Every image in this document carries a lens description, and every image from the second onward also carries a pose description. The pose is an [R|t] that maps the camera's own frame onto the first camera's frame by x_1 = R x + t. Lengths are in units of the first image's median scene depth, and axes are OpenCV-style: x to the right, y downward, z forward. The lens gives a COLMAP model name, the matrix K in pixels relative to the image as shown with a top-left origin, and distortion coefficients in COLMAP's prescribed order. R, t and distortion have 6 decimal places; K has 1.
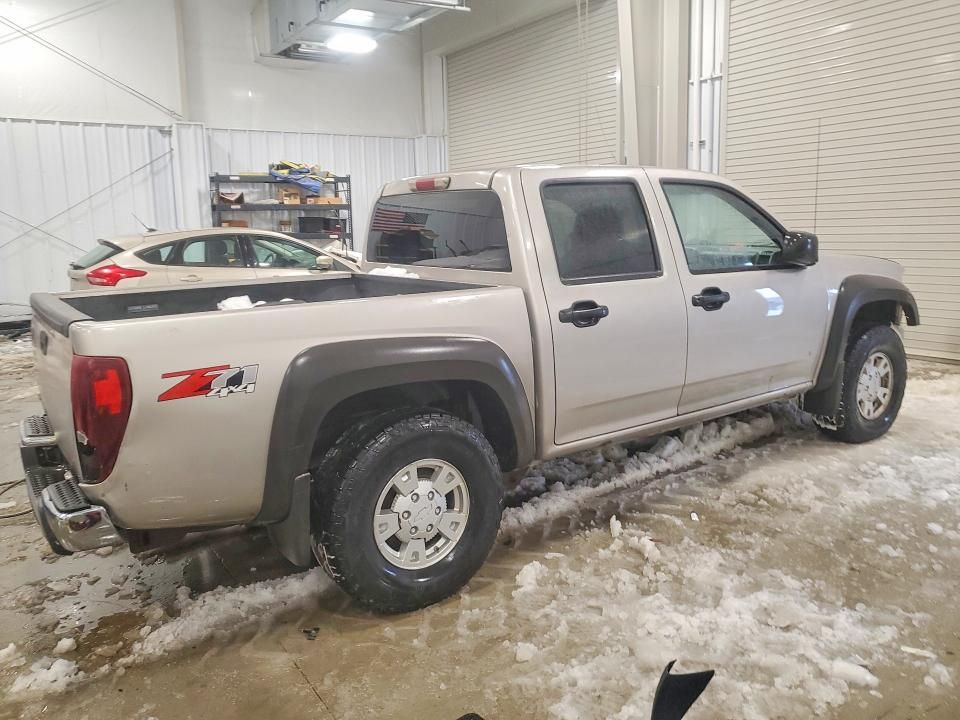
lens RADIAL K [[739.1, 0, 476.5], [0, 739.1, 357.4], [0, 0, 1]] dist [0.001594, 0.001353]
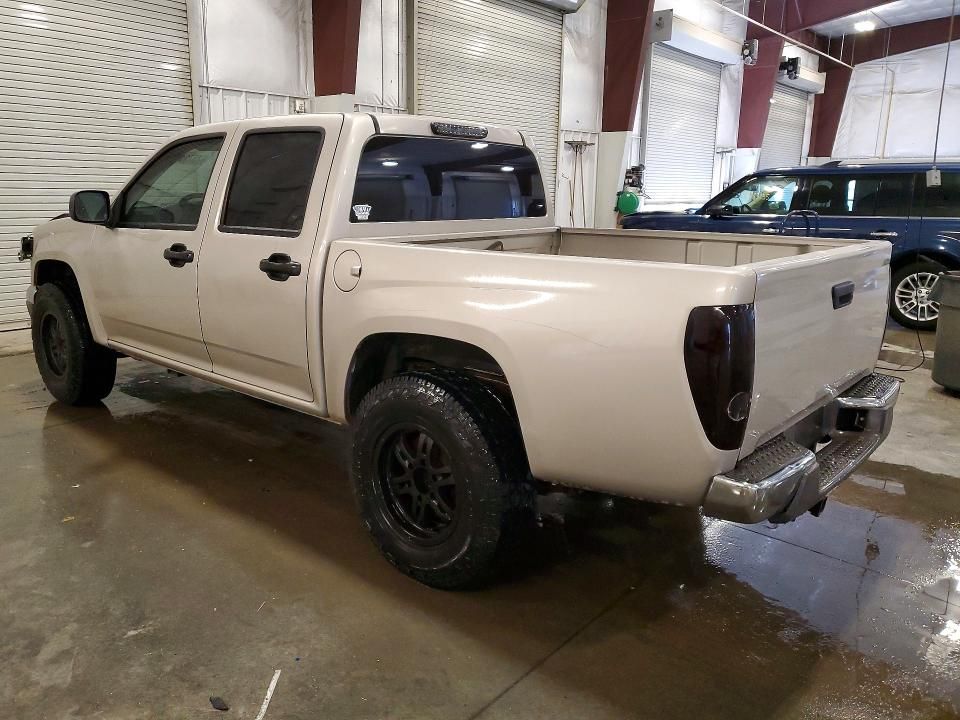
lens RADIAL K [[739.1, 0, 476.5], [0, 739.1, 357.4], [0, 0, 1]] dist [0.001594, 0.001353]
pose [[0.264868, 0.218092, -0.939298, 0.480719], [-0.184458, 0.967559, 0.172640, -0.067095], [0.946478, 0.127534, 0.296505, 0.404317]]
